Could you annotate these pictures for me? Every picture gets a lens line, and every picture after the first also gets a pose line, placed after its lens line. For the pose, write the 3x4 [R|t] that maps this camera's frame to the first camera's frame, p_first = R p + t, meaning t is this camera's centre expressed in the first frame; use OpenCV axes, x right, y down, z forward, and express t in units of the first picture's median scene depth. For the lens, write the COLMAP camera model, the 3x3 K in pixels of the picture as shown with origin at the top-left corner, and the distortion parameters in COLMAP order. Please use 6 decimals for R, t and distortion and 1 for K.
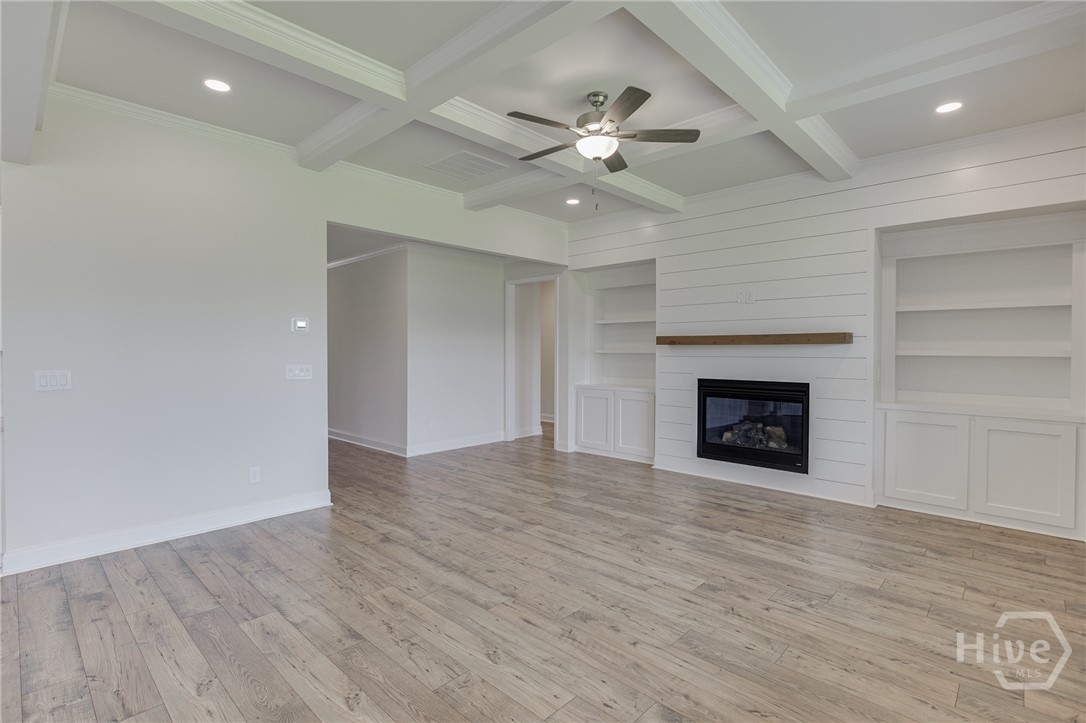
lens RADIAL K [[515.2, 0, 540.6], [0, 515.2, 355.2], [0, 0, 1]] dist [-0.010375, 0.001235]
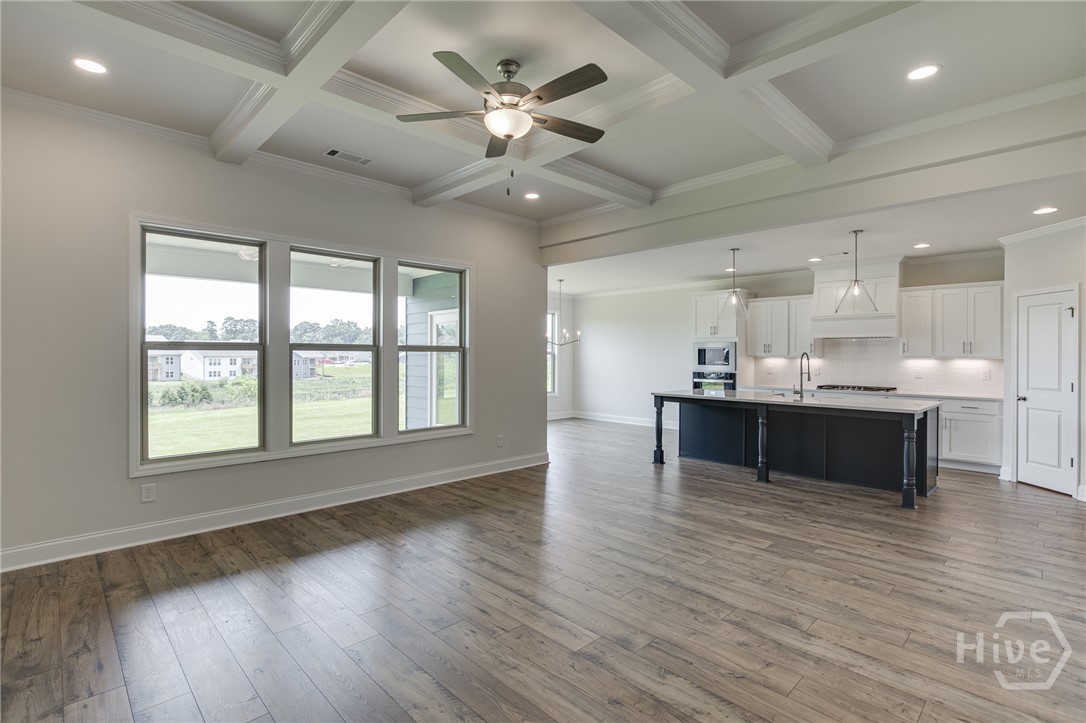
lens RADIAL K [[515.2, 0, 540.6], [0, 515.2, 355.2], [0, 0, 1]] dist [-0.010375, 0.001235]
pose [[-0.999088, -0.004255, 0.042494, 0.011983], [-0.003867, 0.999950, 0.009204, -0.014377], [-0.042532, 0.009031, -0.999054, 1.375539]]
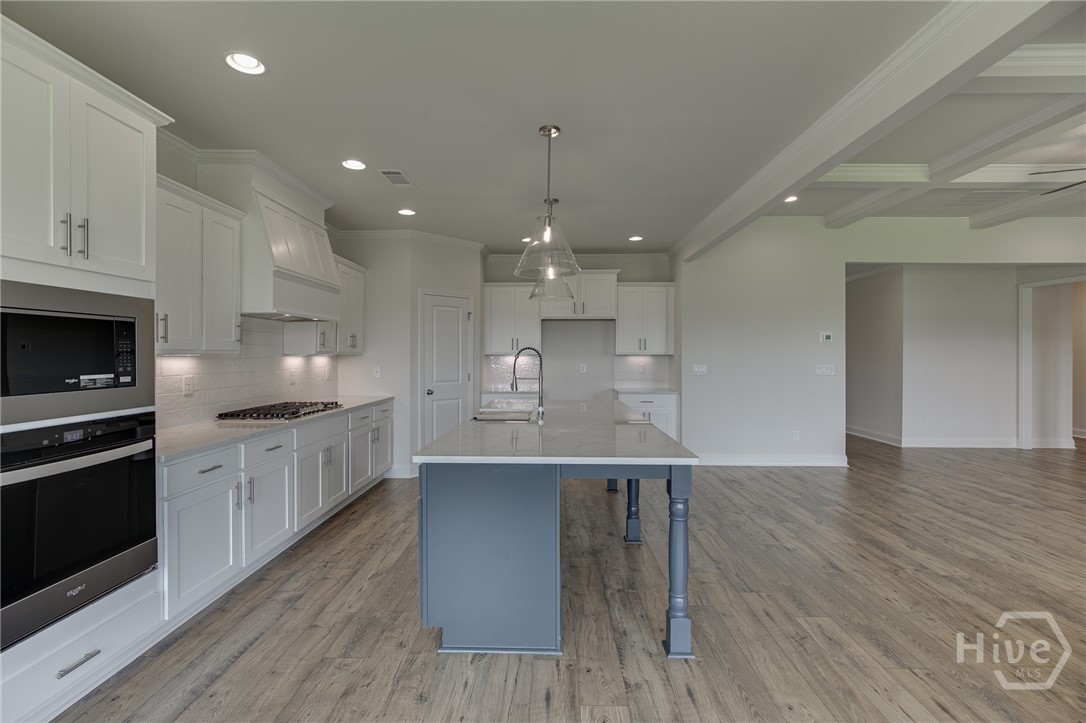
lens RADIAL K [[492.3, 0, 541.4], [0, 492.3, 353.2], [0, 0, 1]] dist [-0.019328, 0.009324]
pose [[0.671756, -0.000435, -0.740773, 0.013939], [-0.009418, 0.999914, -0.009127, 0.005550], [0.740713, 0.013108, 0.671694, -0.491890]]
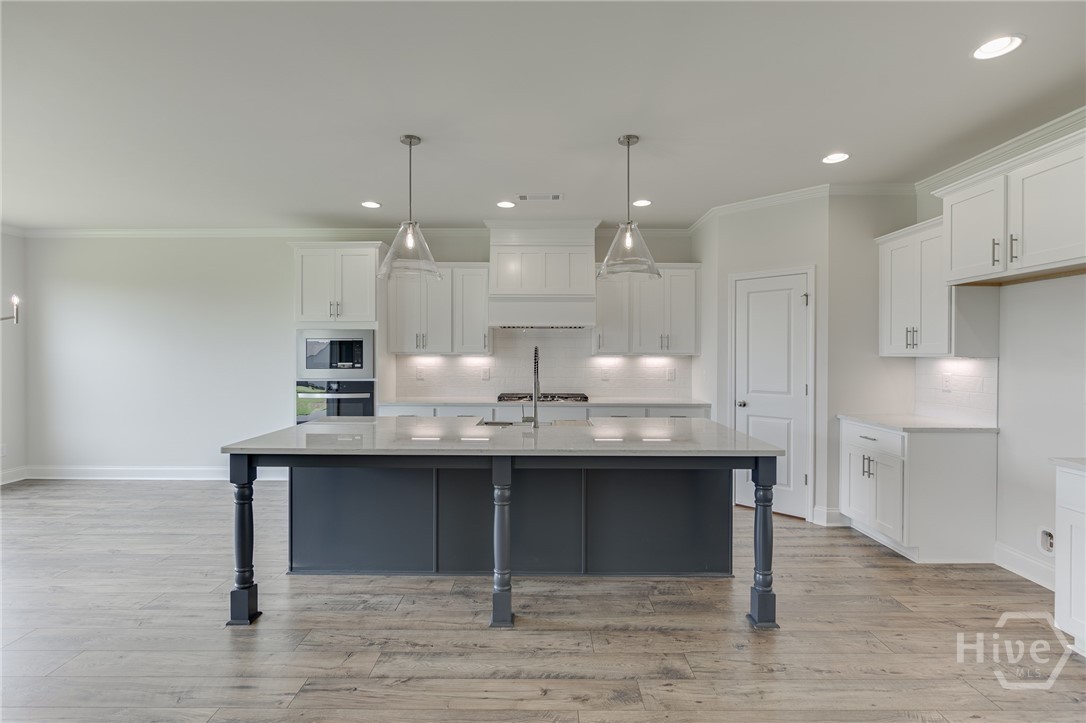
lens RADIAL K [[515.2, 0, 540.6], [0, 515.2, 355.2], [0, 0, 1]] dist [-0.010375, 0.001235]
pose [[-0.728584, 0.001380, -0.684955, -0.105324], [-0.008309, 0.999907, 0.010853, -0.007674], [0.684906, 0.013599, -0.728505, 0.579795]]
